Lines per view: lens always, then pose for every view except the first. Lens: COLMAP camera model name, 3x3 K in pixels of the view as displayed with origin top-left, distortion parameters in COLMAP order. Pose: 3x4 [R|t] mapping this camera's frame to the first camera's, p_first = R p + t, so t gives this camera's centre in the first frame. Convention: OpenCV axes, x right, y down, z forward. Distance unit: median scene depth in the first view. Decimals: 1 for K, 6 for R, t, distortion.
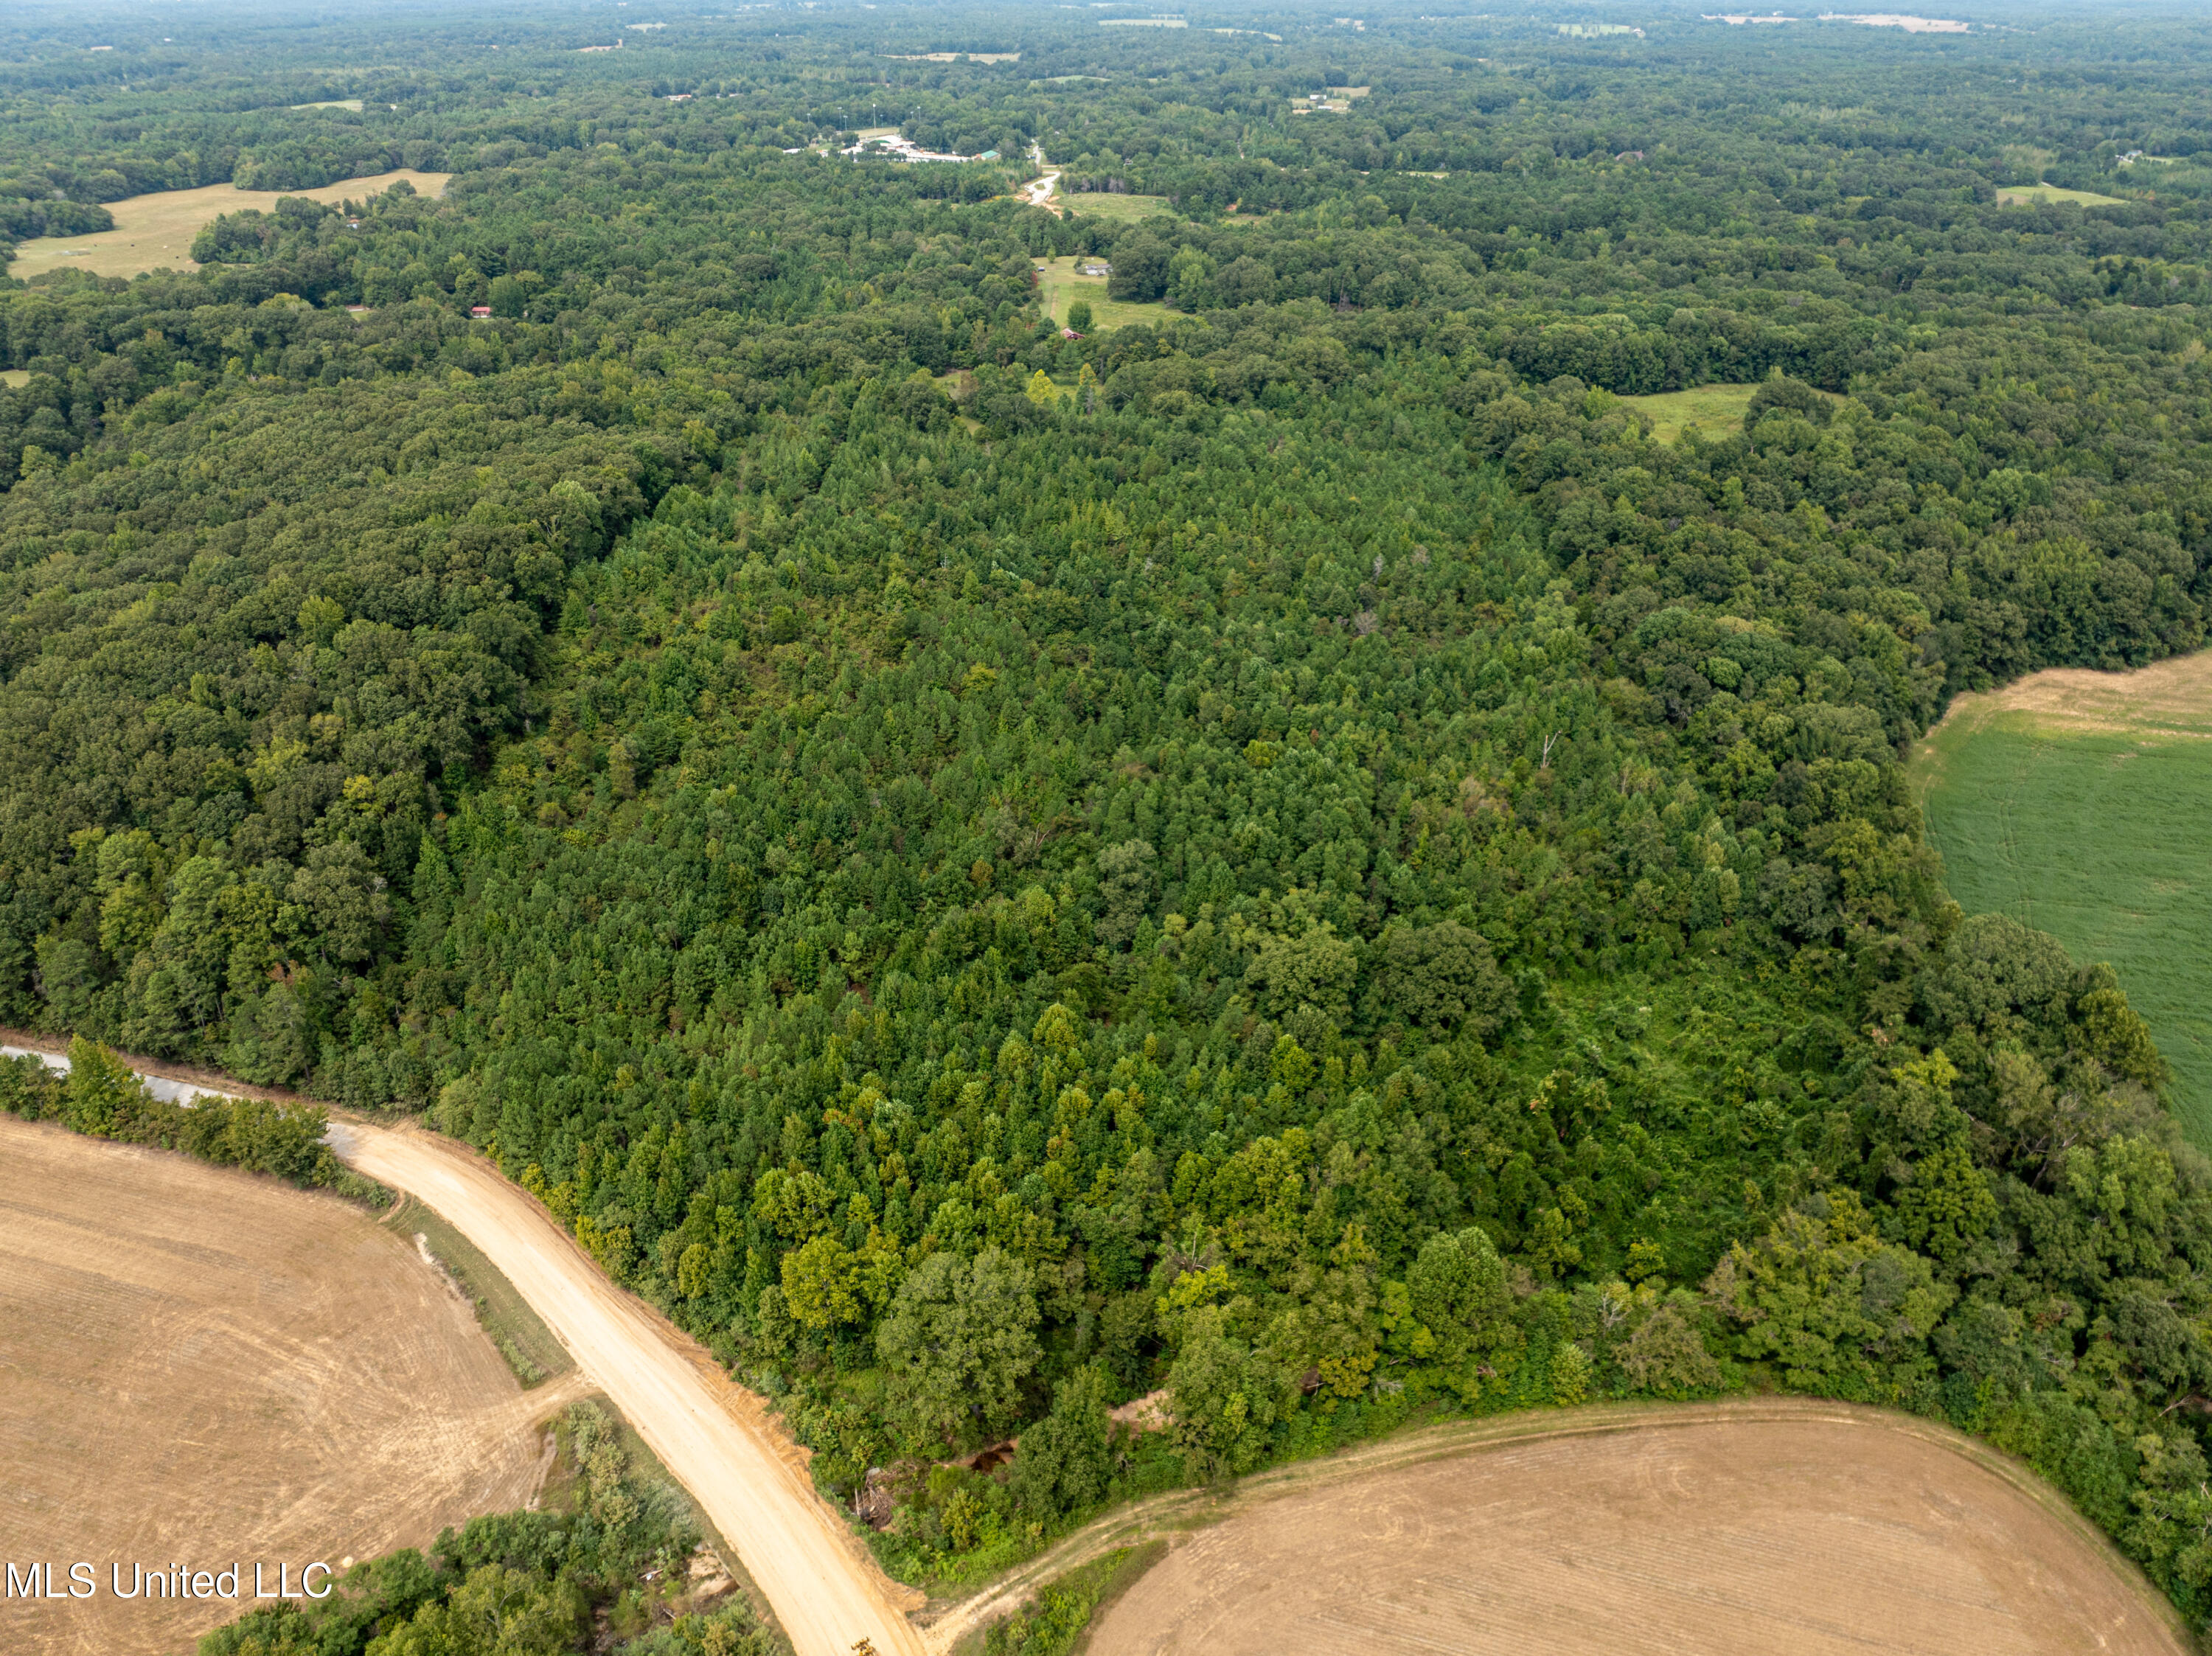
lens RADIAL K [[1572.3, 0, 1103.8], [0, 1572.3, 828.8], [0, 0, 1]] dist [-0.042520, 0.011898]
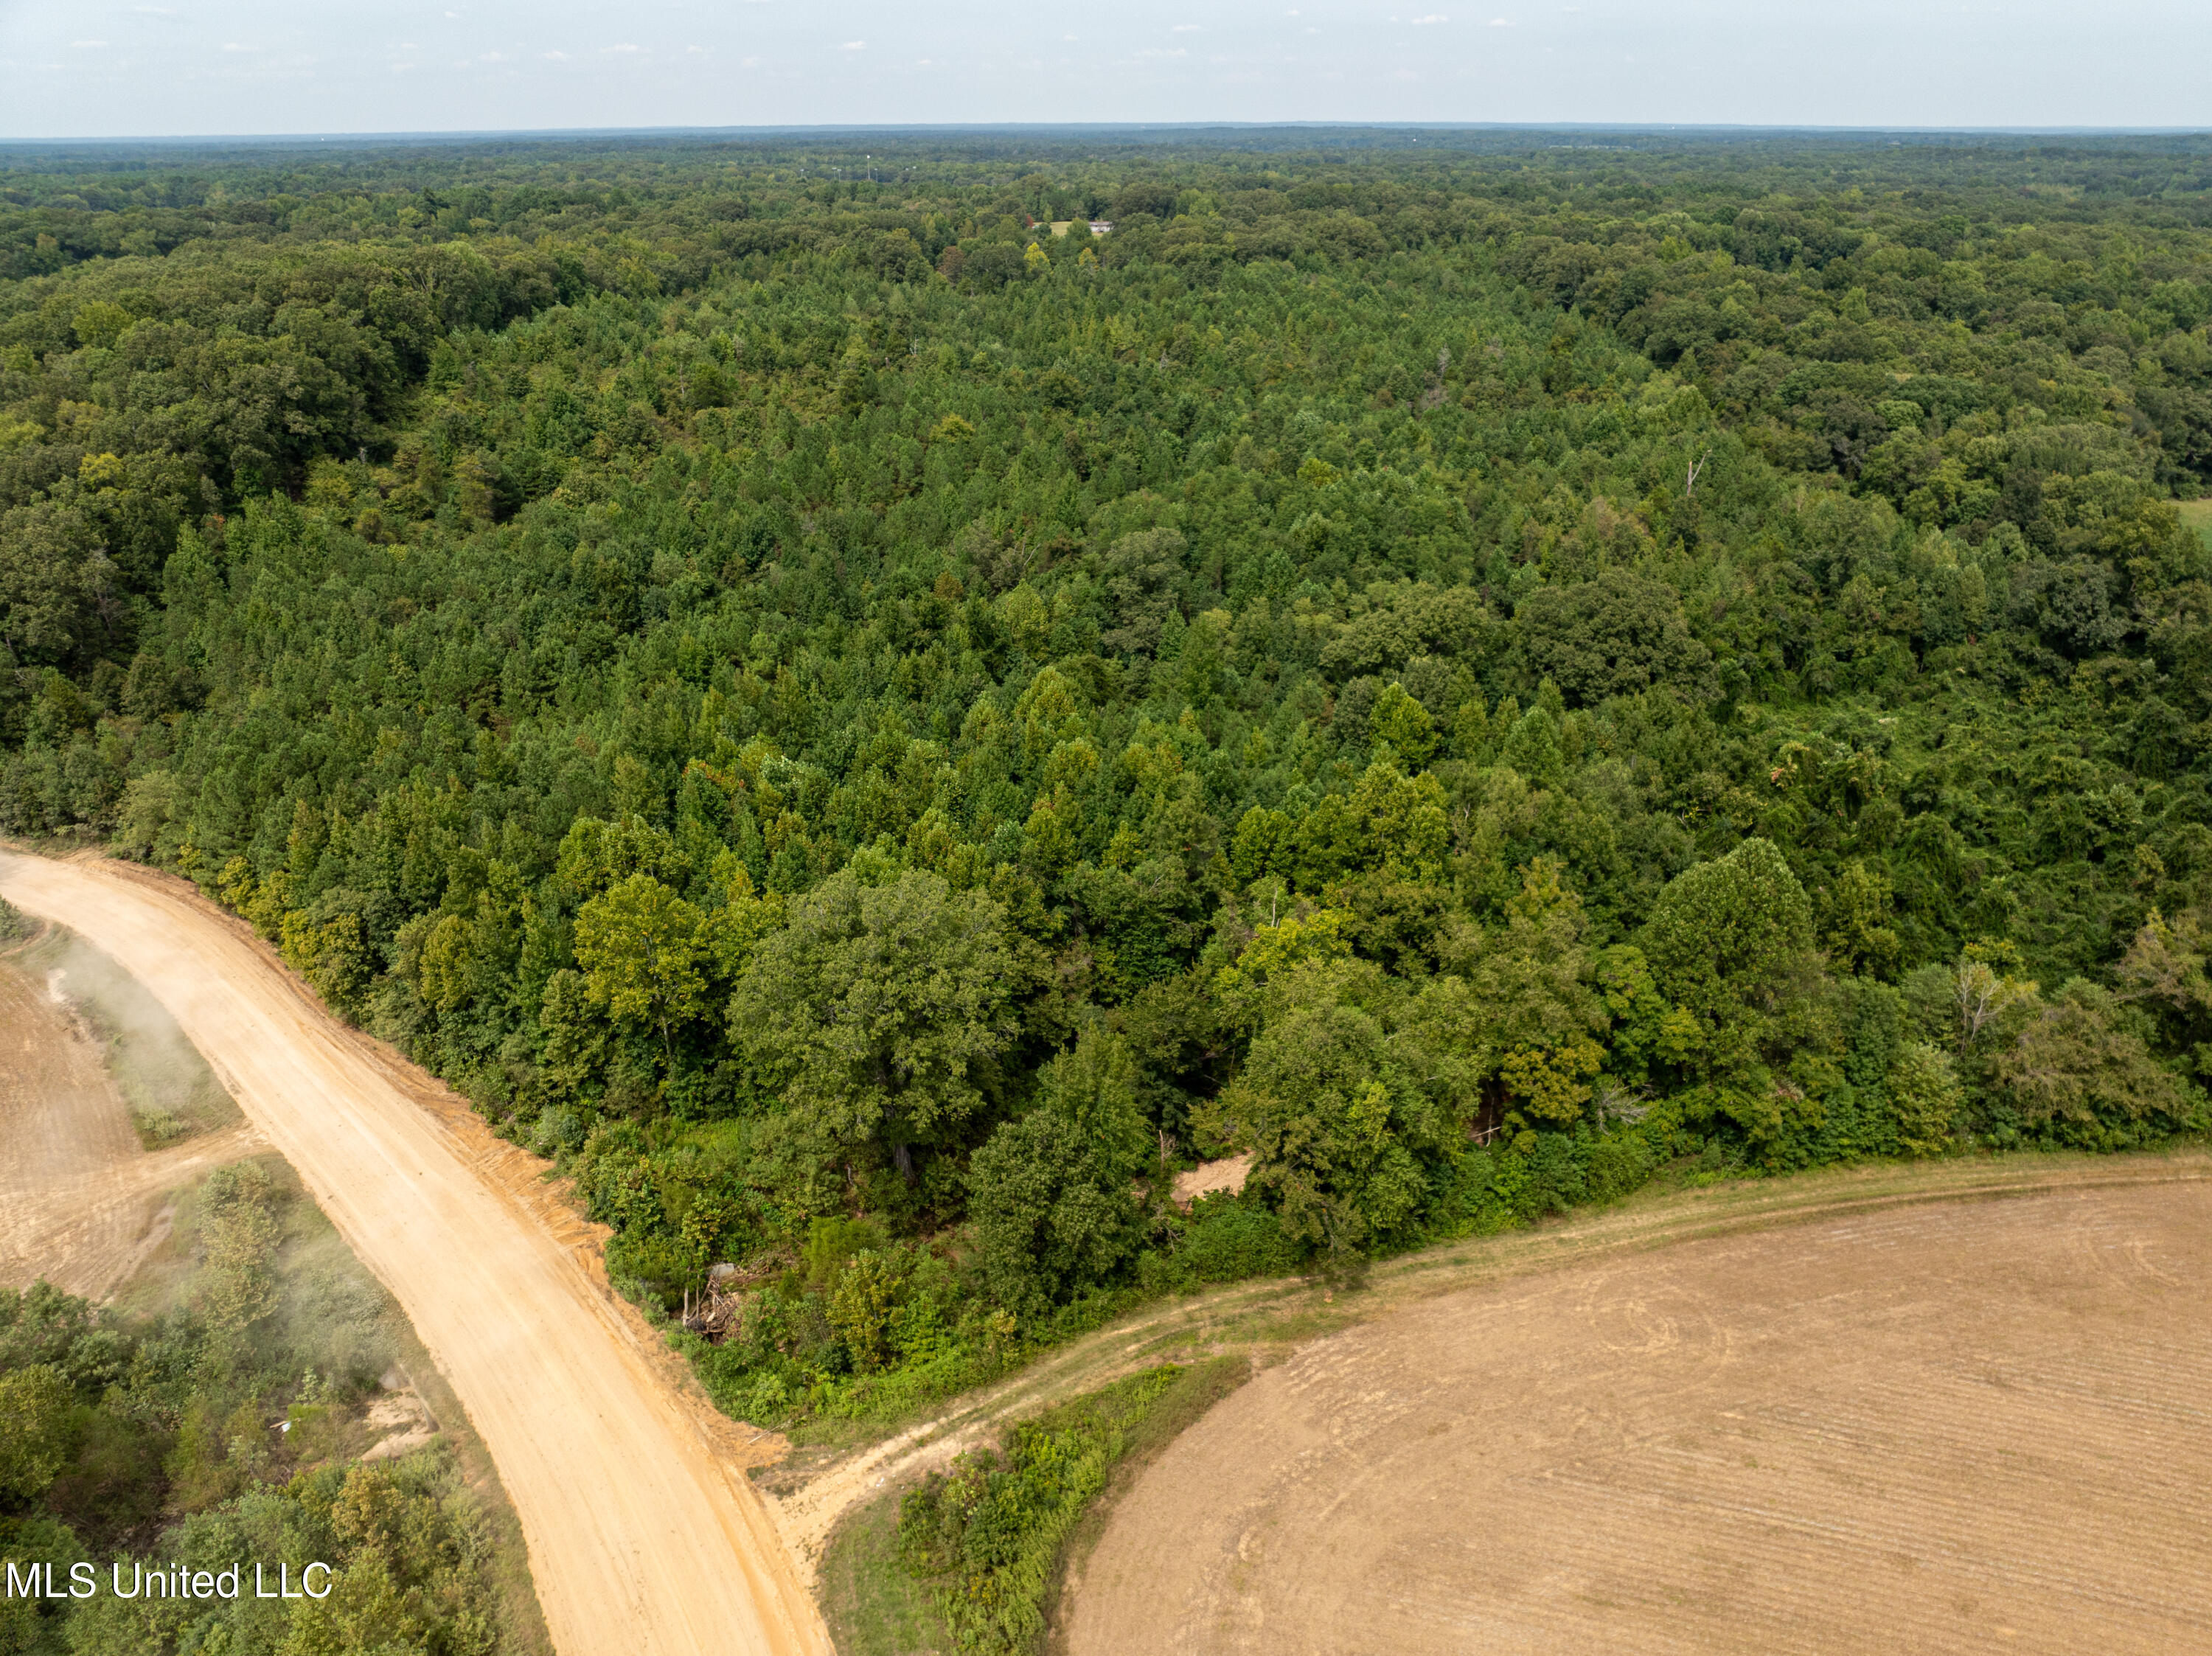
lens RADIAL K [[1572.3, 0, 1105.8], [0, 1572.3, 824.8], [0, 0, 1]] dist [-0.042520, 0.011898]
pose [[0.999995, -0.002671, 0.001856, -0.008039], [0.002824, 0.996112, -0.088055, 0.288624], [-0.001614, 0.088059, 0.996114, 0.399930]]
